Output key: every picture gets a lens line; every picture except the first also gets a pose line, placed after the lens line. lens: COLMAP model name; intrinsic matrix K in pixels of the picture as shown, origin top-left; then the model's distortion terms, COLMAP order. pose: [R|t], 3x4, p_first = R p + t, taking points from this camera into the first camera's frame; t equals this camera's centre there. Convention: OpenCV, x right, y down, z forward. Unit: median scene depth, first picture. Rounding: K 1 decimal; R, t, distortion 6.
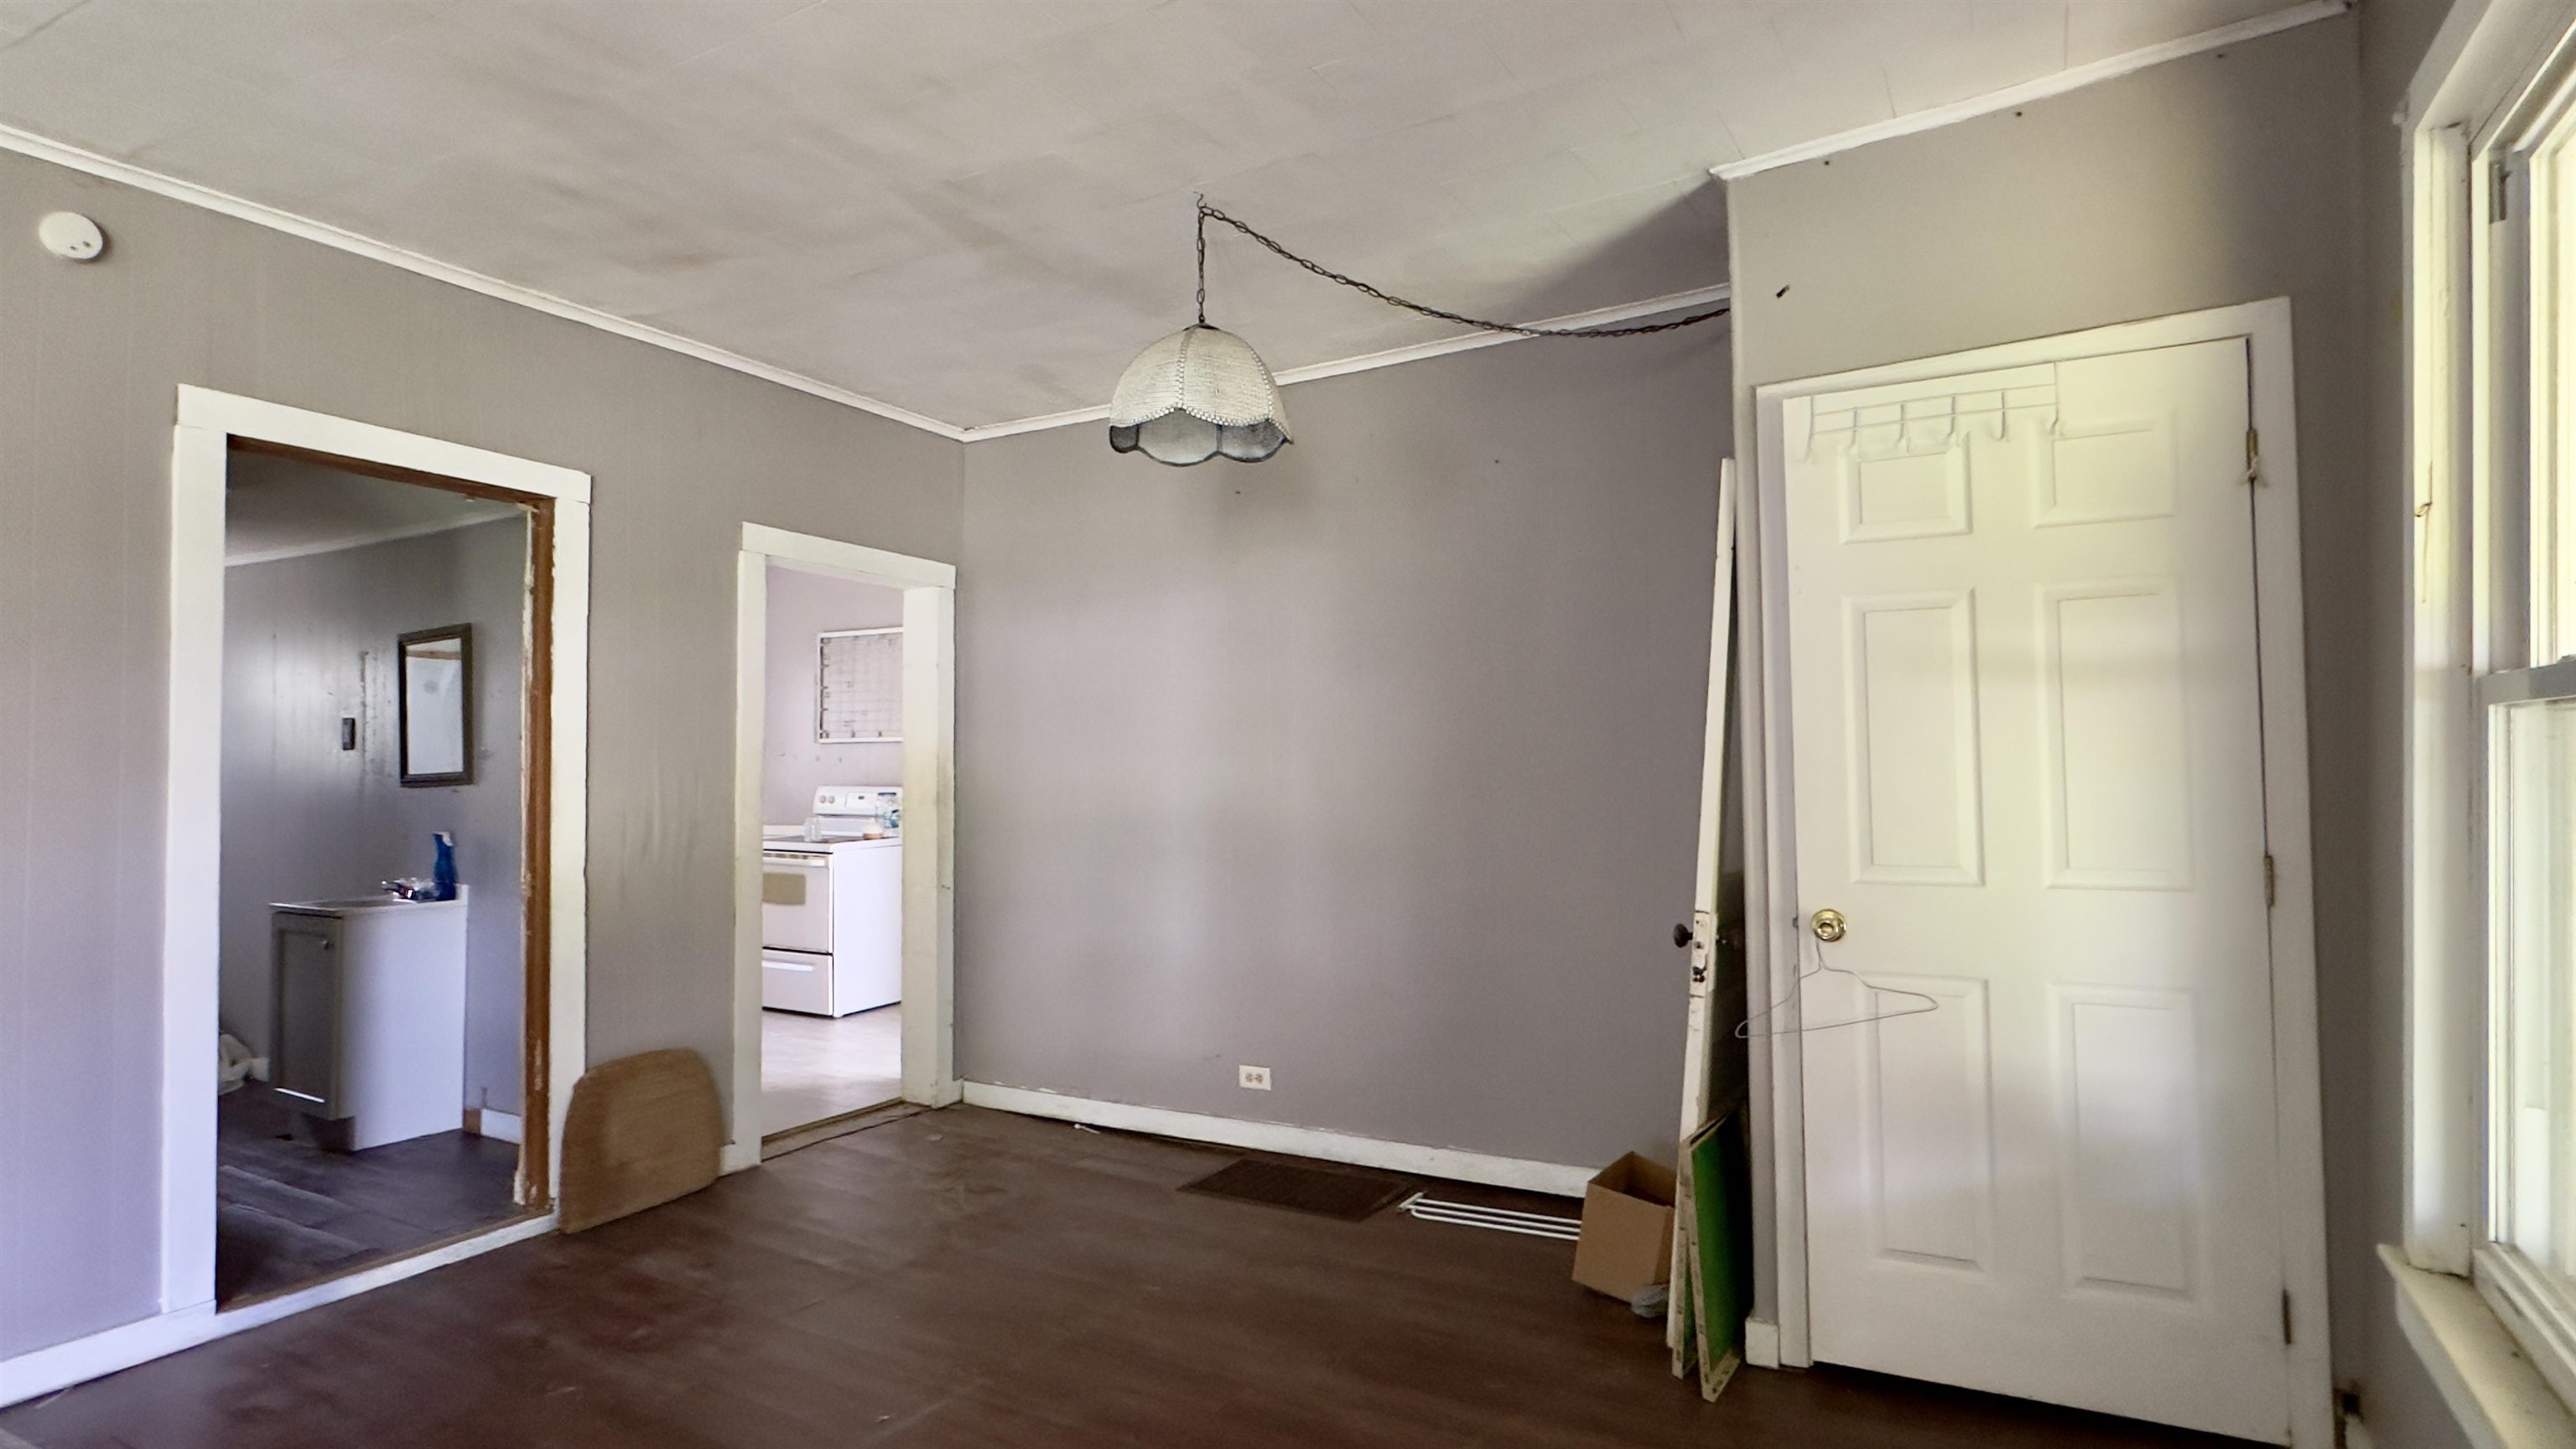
lens RADIAL K [[1307.6, 0, 1289.1], [0, 1307.6, 724.4], [0, 0, 1]] dist [-0.003446, -0.000772]
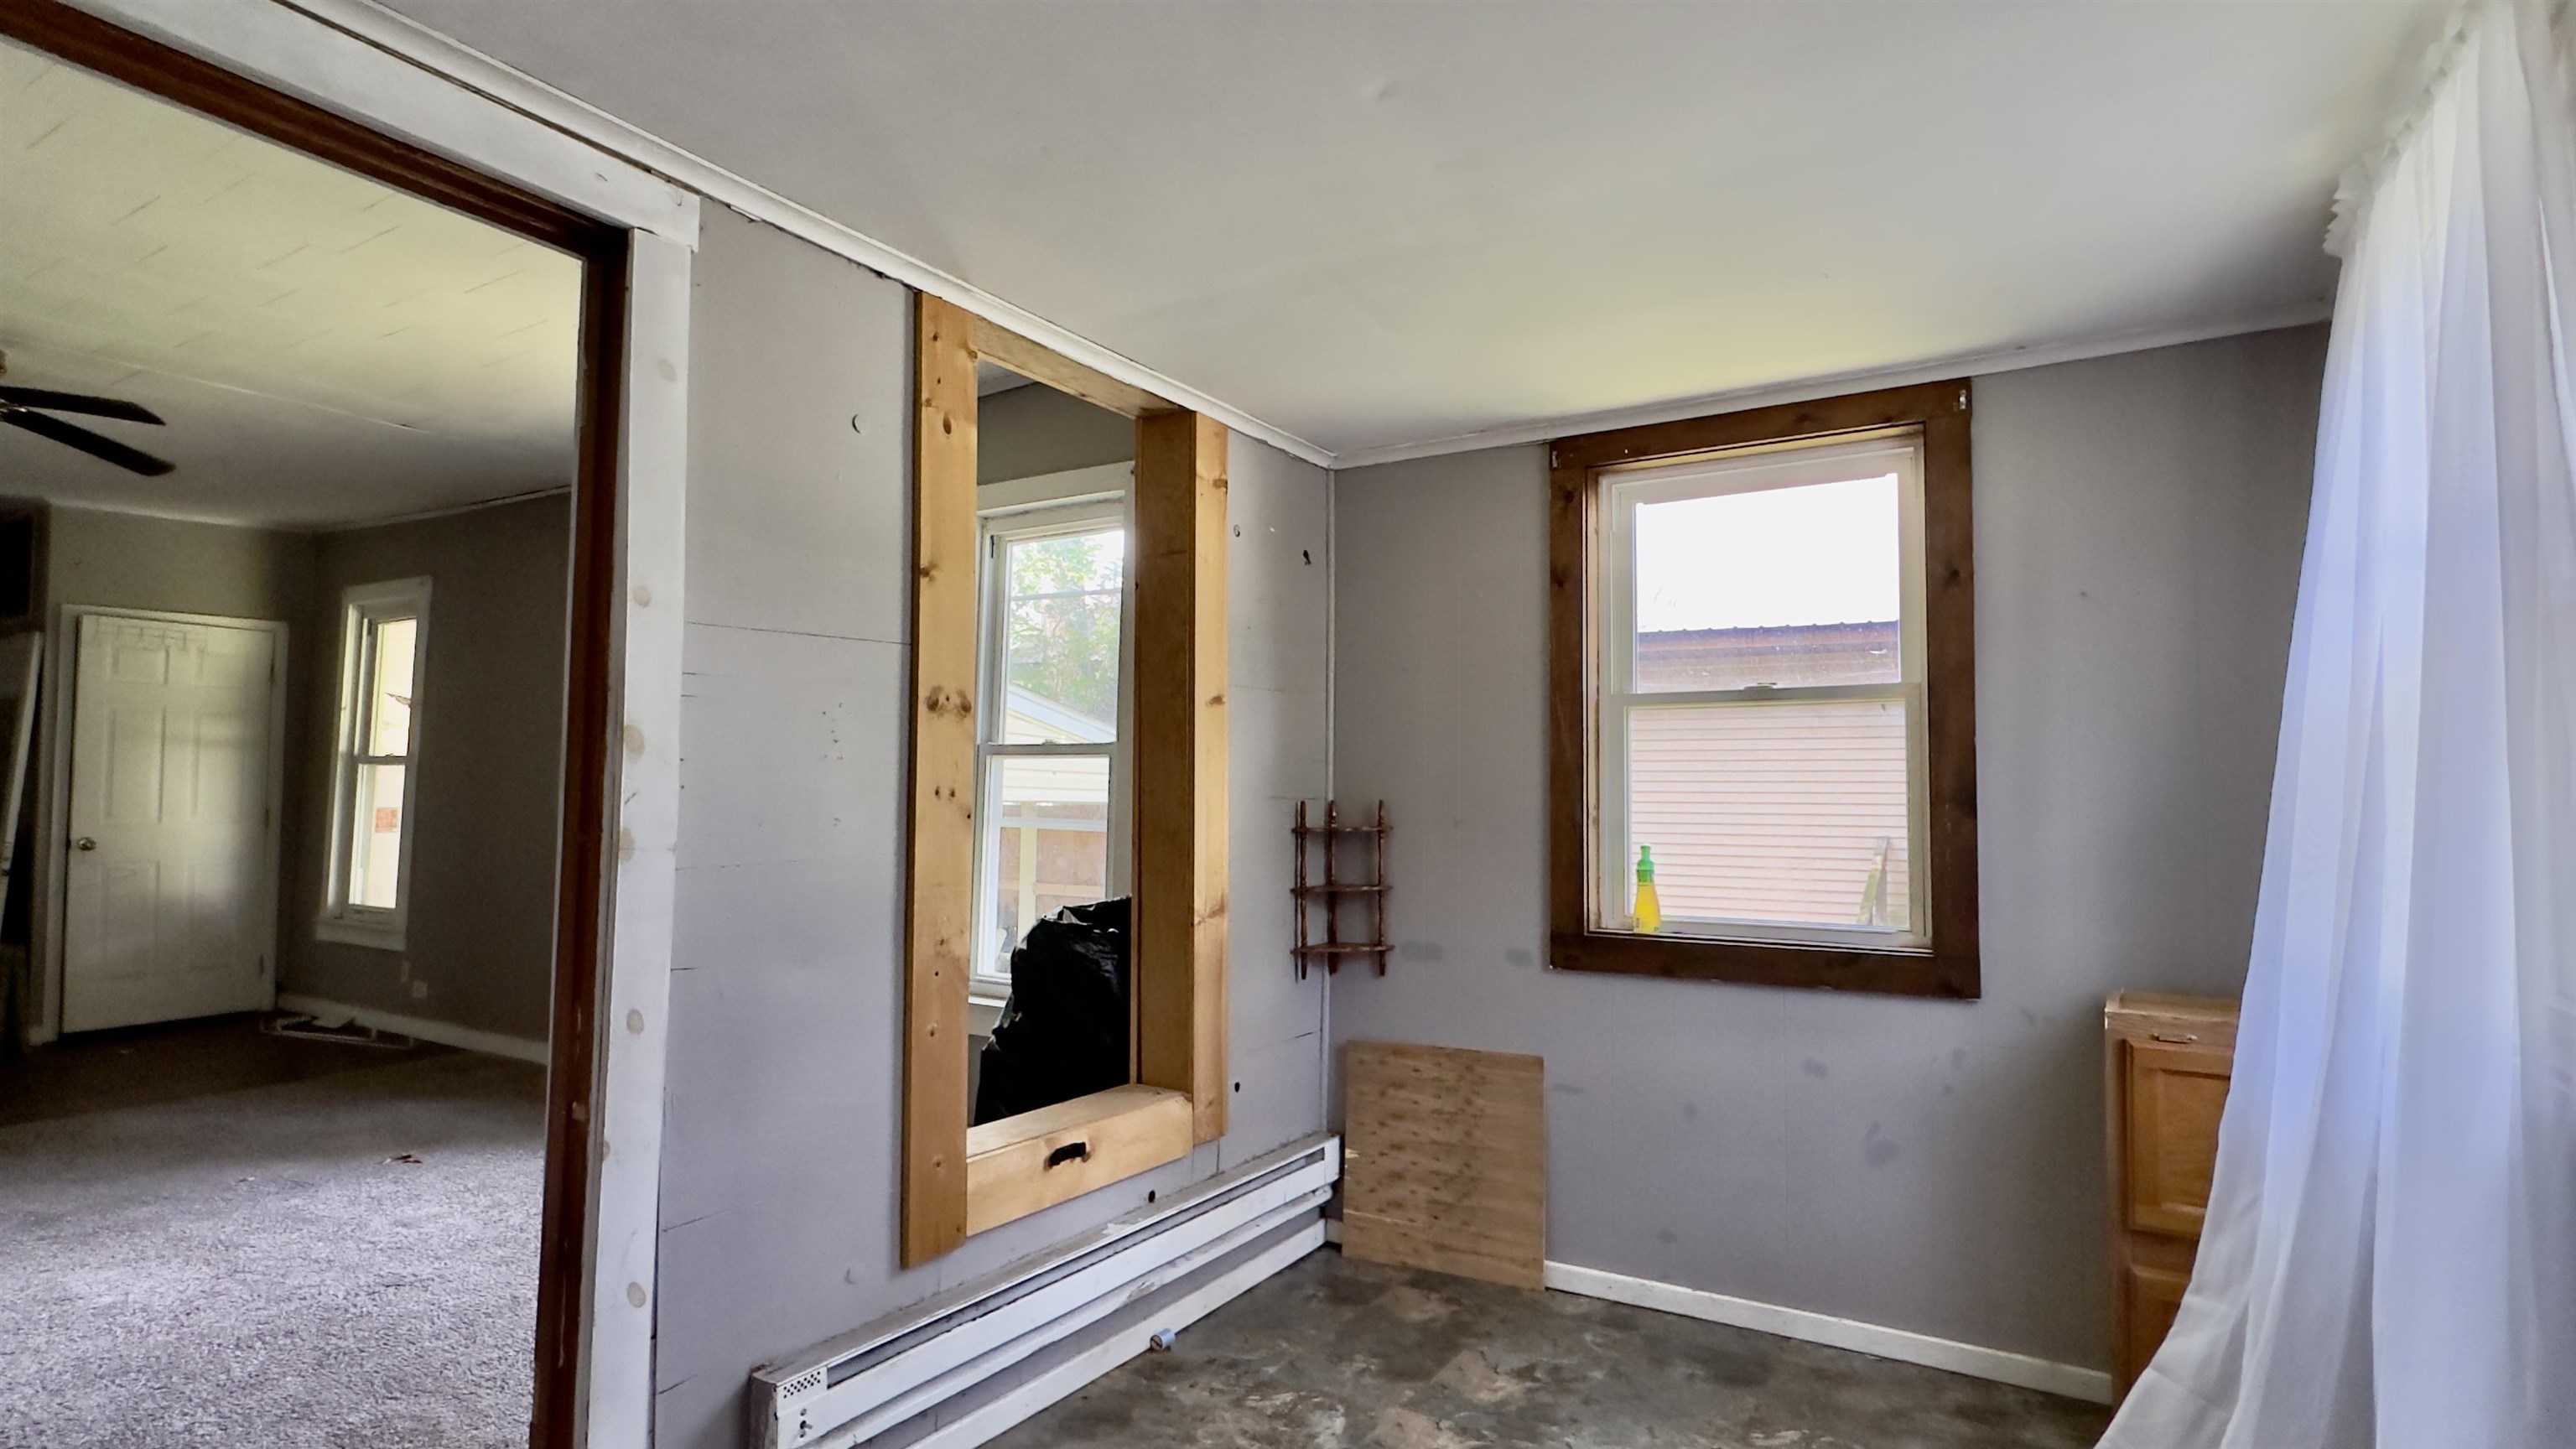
lens RADIAL K [[1307.6, 0, 1277.3], [0, 1307.6, 725.2], [0, 0, 1]] dist [-0.003446, -0.000772]
pose [[-0.001049, 0.062091, 0.998070, -2.079795], [-0.042160, 0.997180, -0.062080, -0.002807], [-0.999110, -0.042144, 0.001572, -1.208992]]
